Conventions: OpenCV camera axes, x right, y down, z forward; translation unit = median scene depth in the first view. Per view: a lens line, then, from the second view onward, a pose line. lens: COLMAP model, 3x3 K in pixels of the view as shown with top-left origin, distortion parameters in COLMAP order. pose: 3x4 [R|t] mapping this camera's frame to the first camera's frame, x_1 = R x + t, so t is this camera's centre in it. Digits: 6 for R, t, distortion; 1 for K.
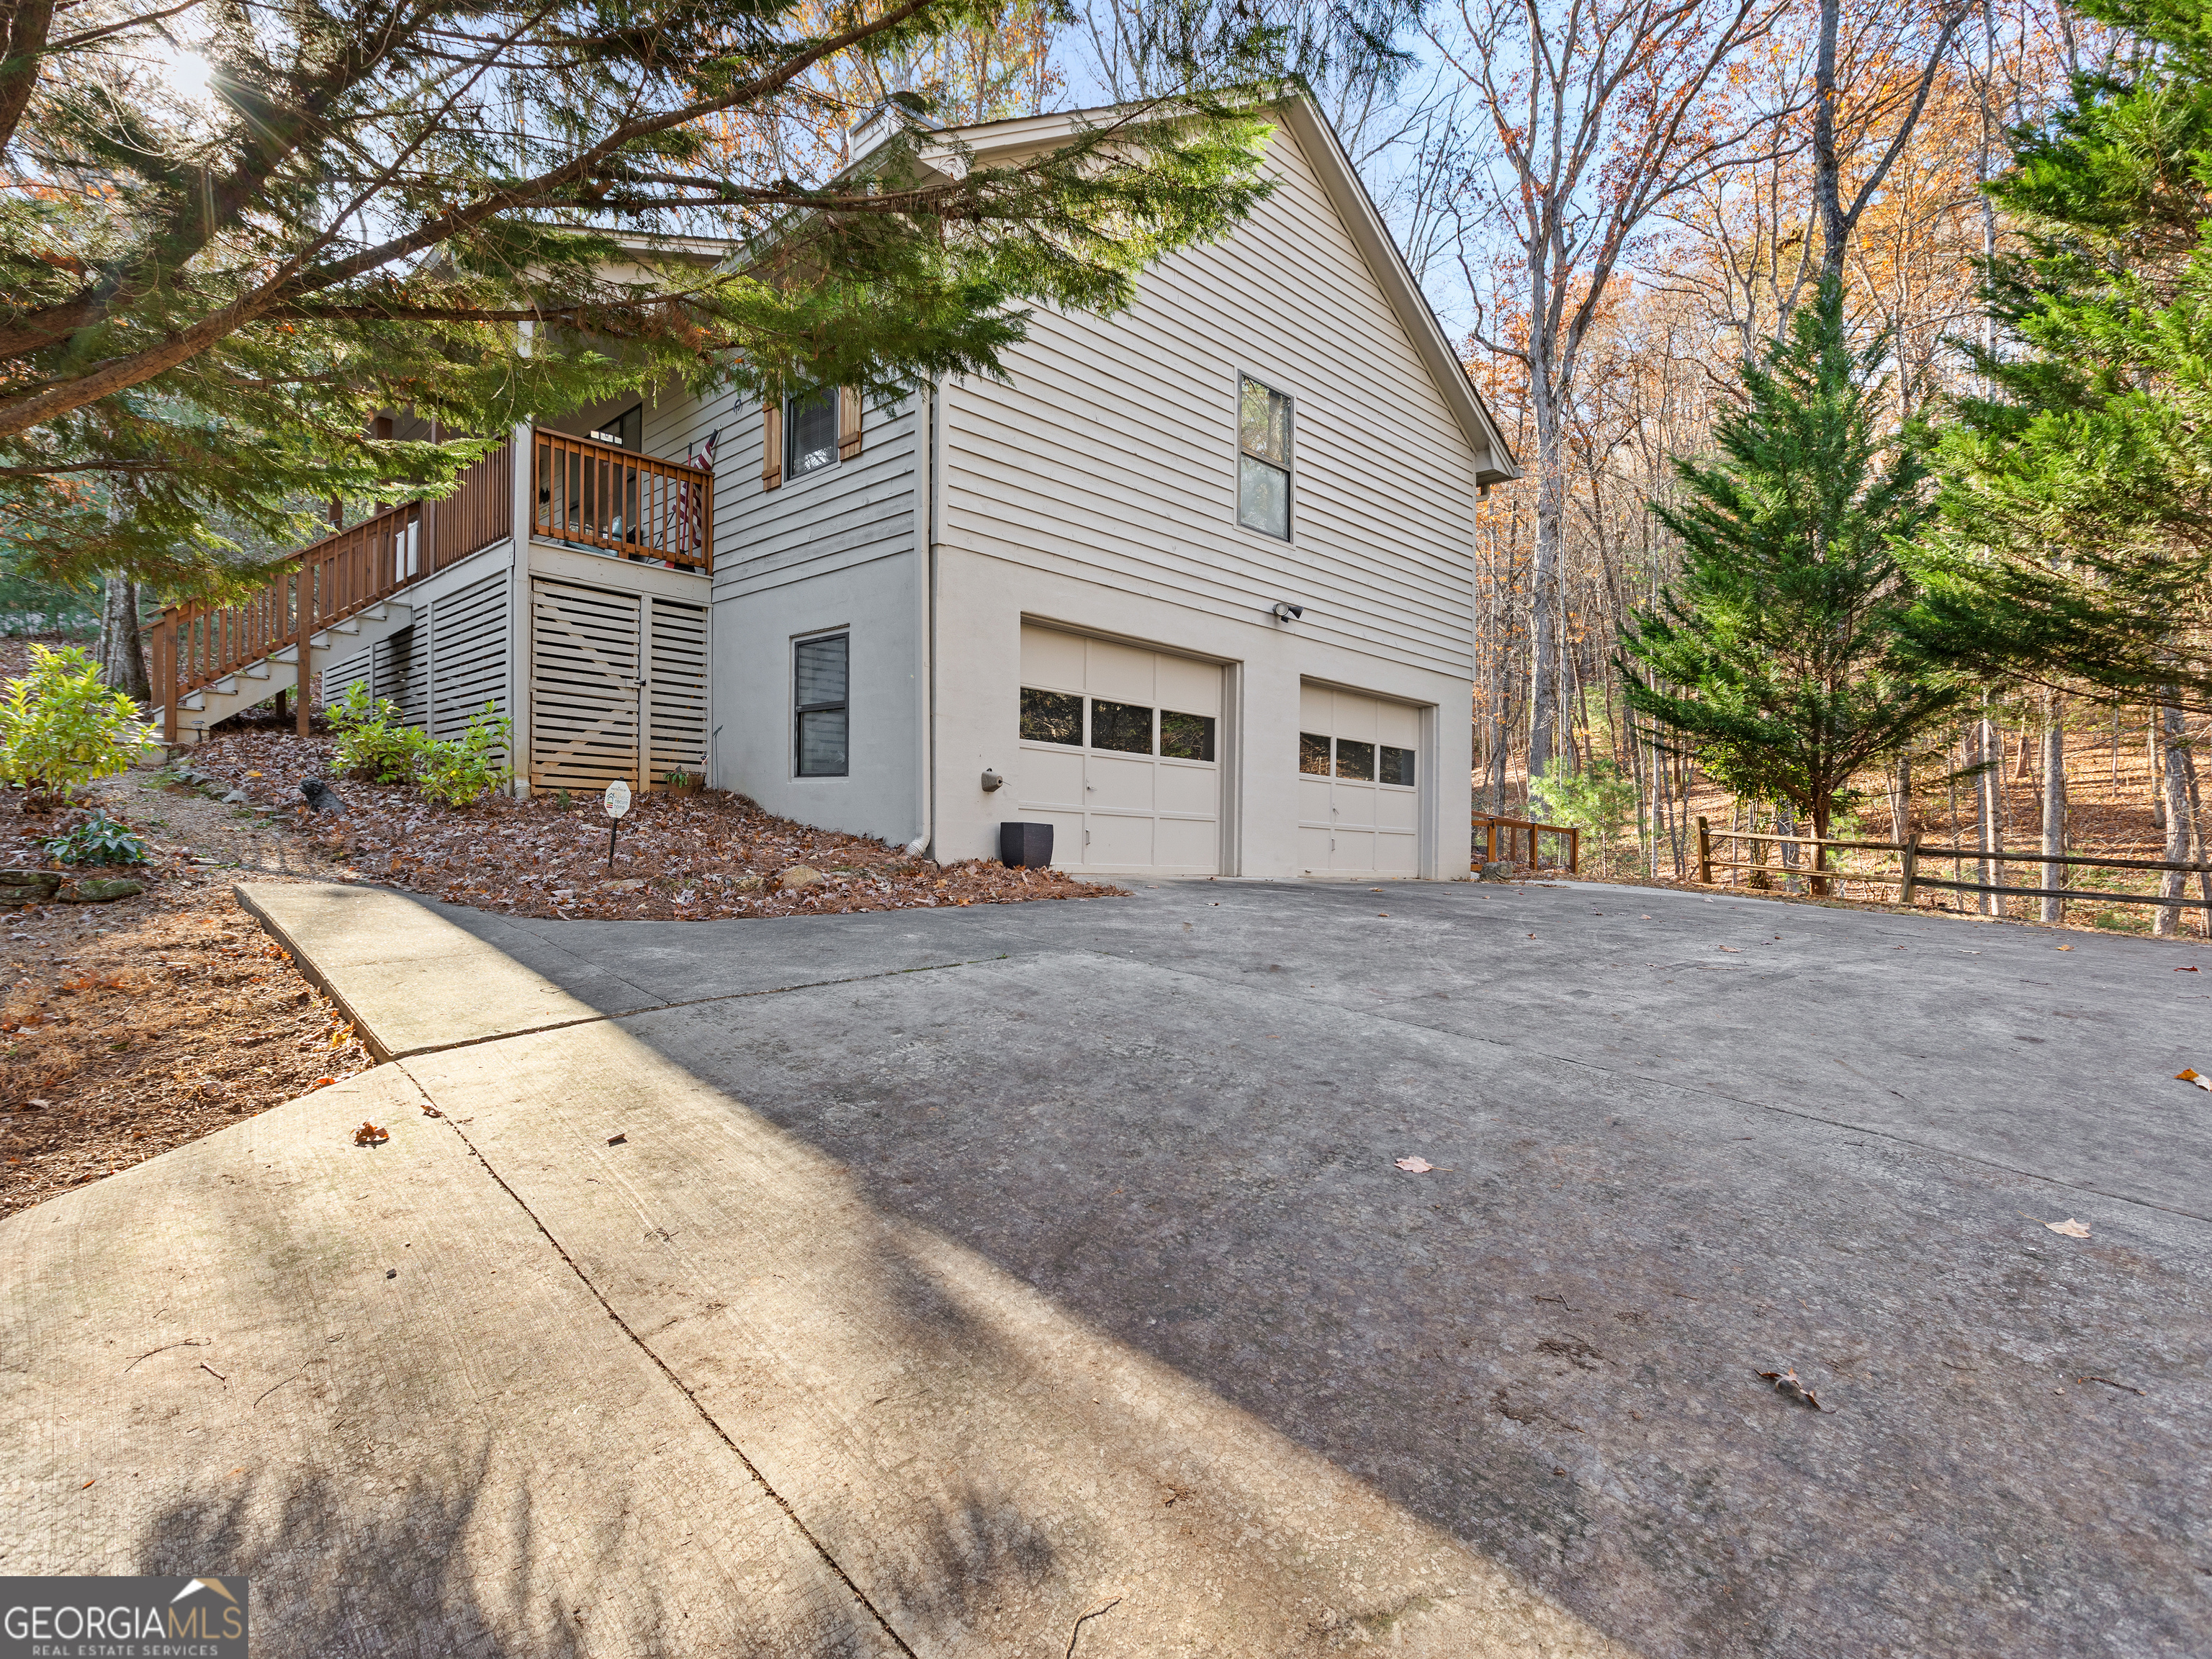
lens RADIAL K [[1155.8, 0, 1097.9], [0, 1155.8, 823.3], [0, 0, 1]] dist [0.002780, -0.002012]
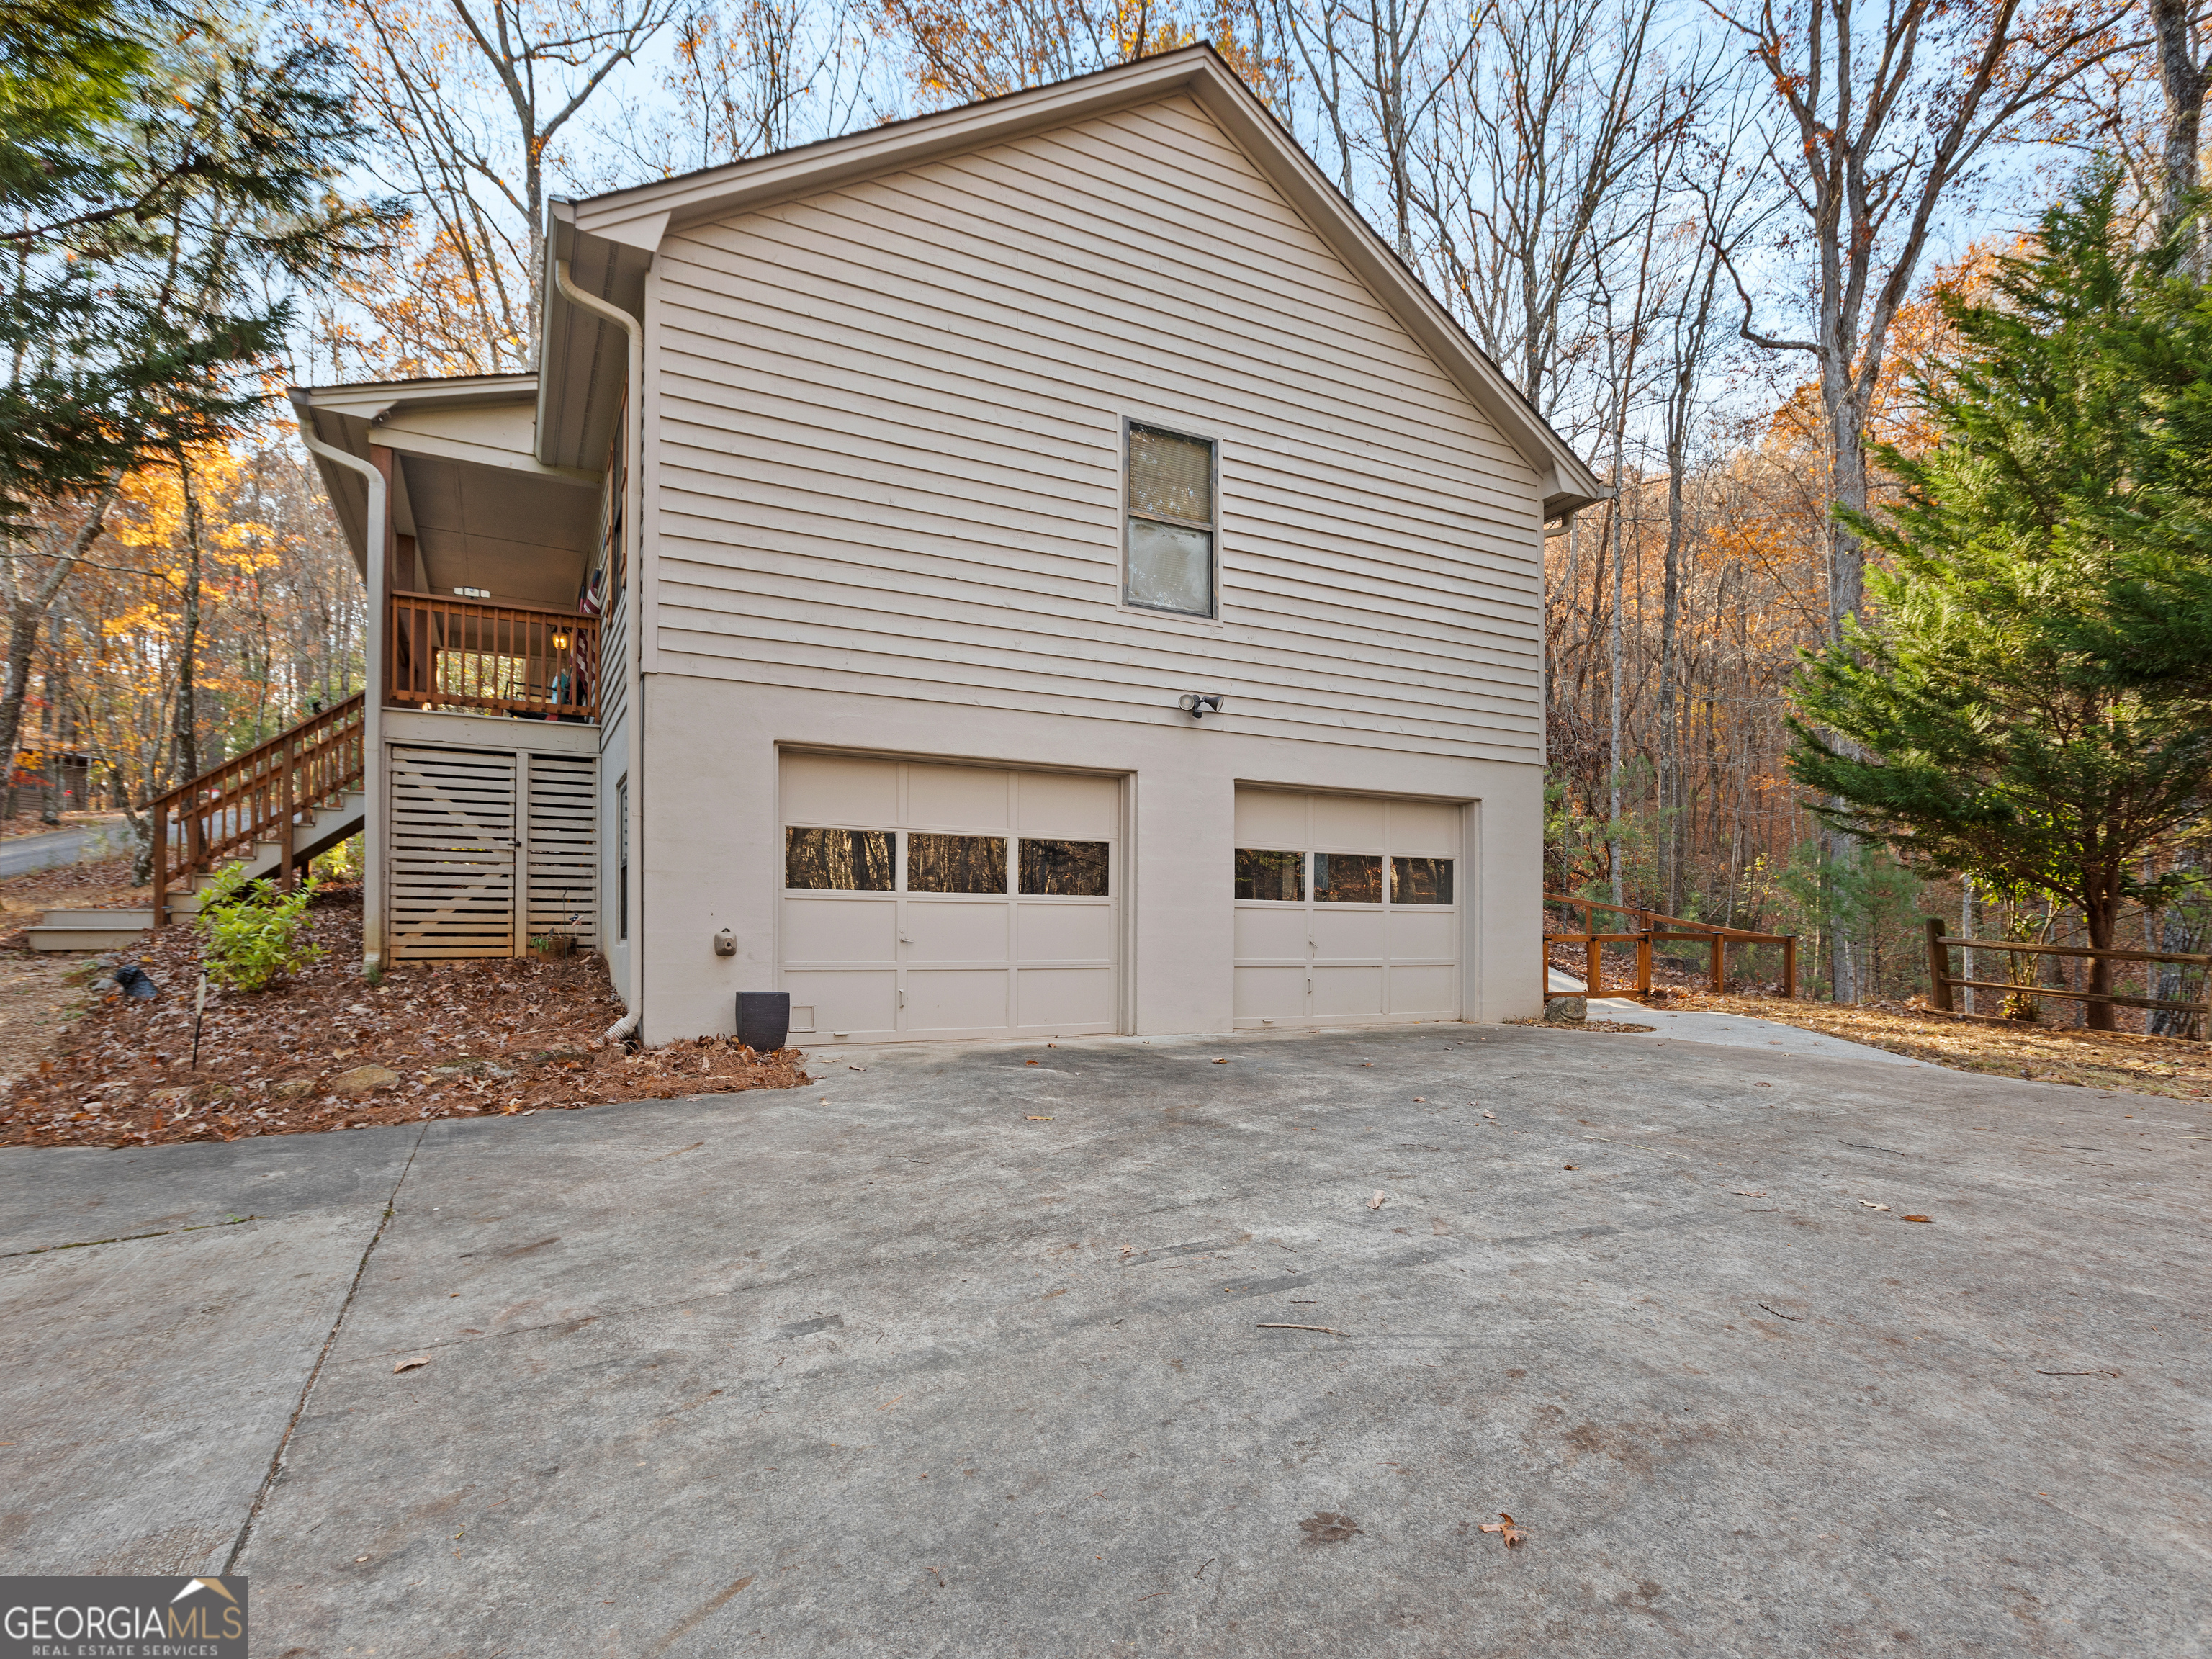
lens RADIAL K [[1155.8, 0, 1174.0], [0, 1155.8, 918.4], [0, 0, 1]] dist [0.002780, -0.002012]
pose [[0.957617, -0.039640, -0.285305, 0.380652], [0.038123, 0.999214, -0.010870, -0.026905], [0.285511, -0.000467, 0.958375, 0.226774]]
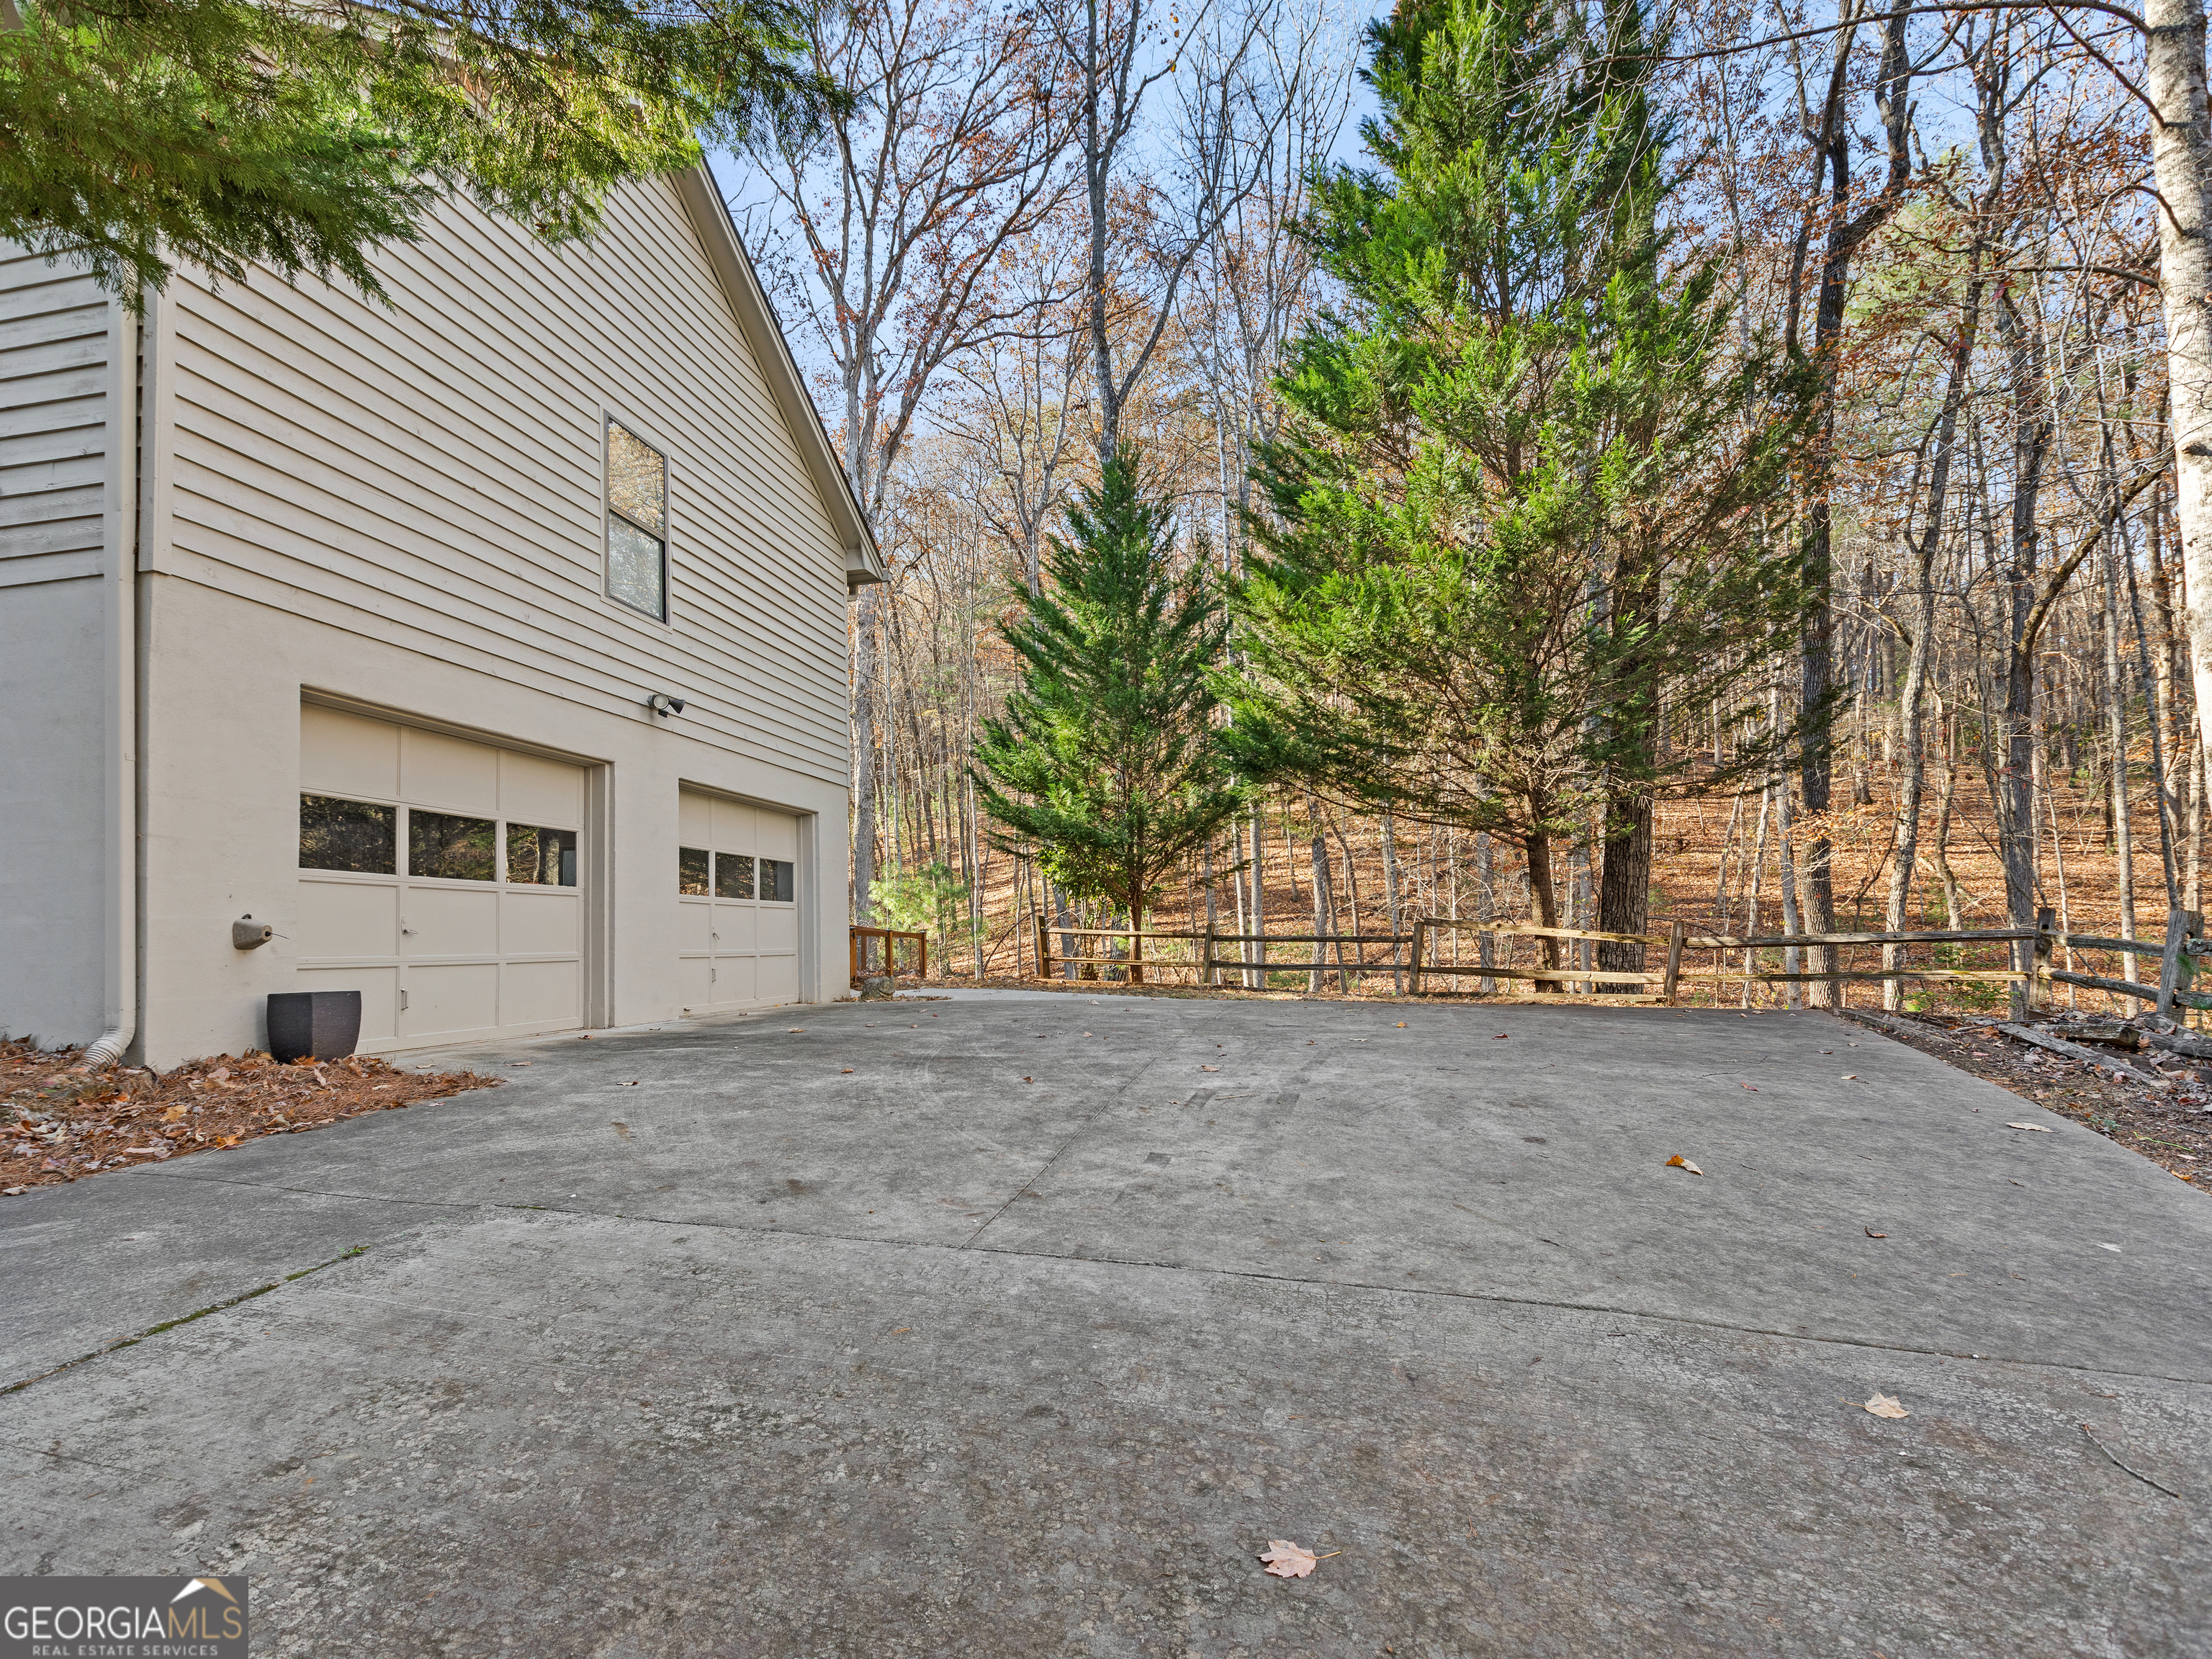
lens RADIAL K [[1155.8, 0, 1096.6], [0, 1155.8, 832.0], [0, 0, 1]] dist [0.002780, -0.002012]
pose [[0.828734, -0.009773, 0.559557, -0.049531], [0.054291, 0.996536, -0.063002, -0.021301], [-0.557003, 0.082591, 0.826394, 0.142939]]
